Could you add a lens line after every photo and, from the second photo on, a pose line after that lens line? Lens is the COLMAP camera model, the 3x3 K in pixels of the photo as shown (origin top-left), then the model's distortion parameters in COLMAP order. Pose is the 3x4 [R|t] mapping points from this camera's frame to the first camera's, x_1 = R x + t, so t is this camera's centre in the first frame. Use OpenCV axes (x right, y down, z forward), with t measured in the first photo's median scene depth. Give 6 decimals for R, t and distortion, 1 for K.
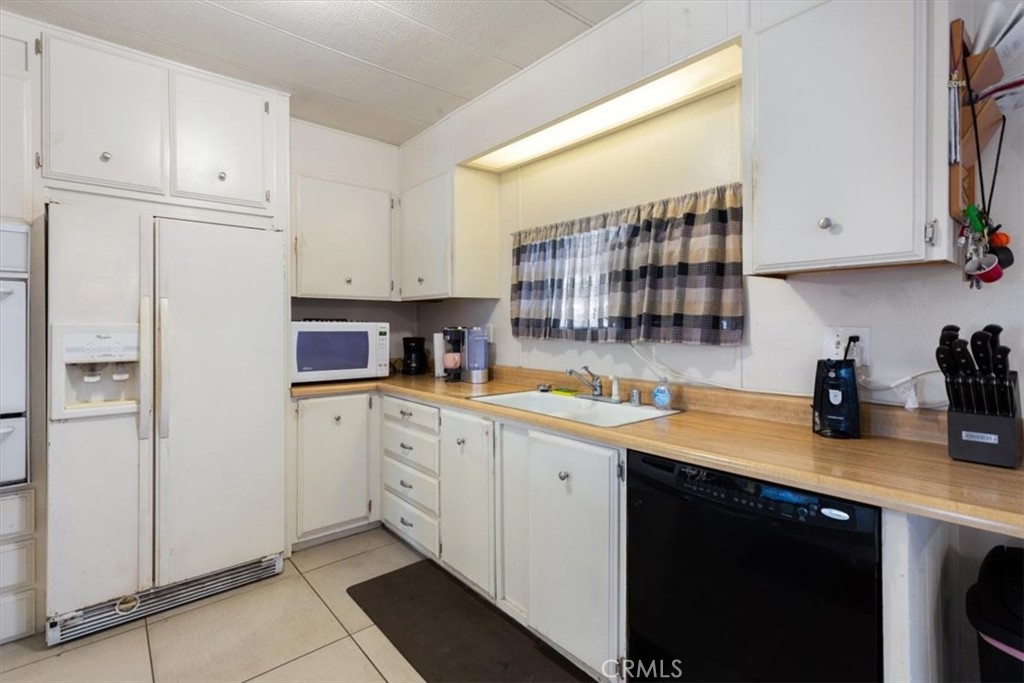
lens RADIAL K [[473.4, 0, 488.6], [0, 473.4, 322.1], [0, 0, 1]] dist [0.003734, 0.000478]
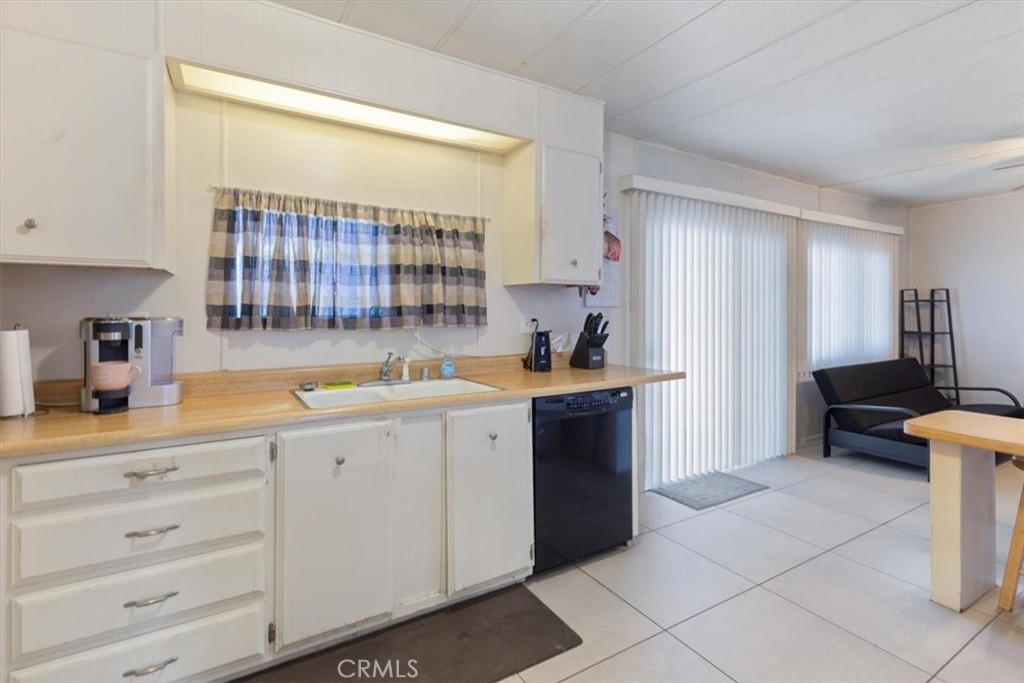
lens RADIAL K [[473.4, 0, 493.7], [0, 473.4, 313.8], [0, 0, 1]] dist [0.003734, 0.000478]
pose [[0.154092, 0.000917, 0.988056, -0.799409], [-0.000883, 0.999999, -0.000790, 0.008506], [-0.988056, -0.000751, 0.154092, 0.624209]]
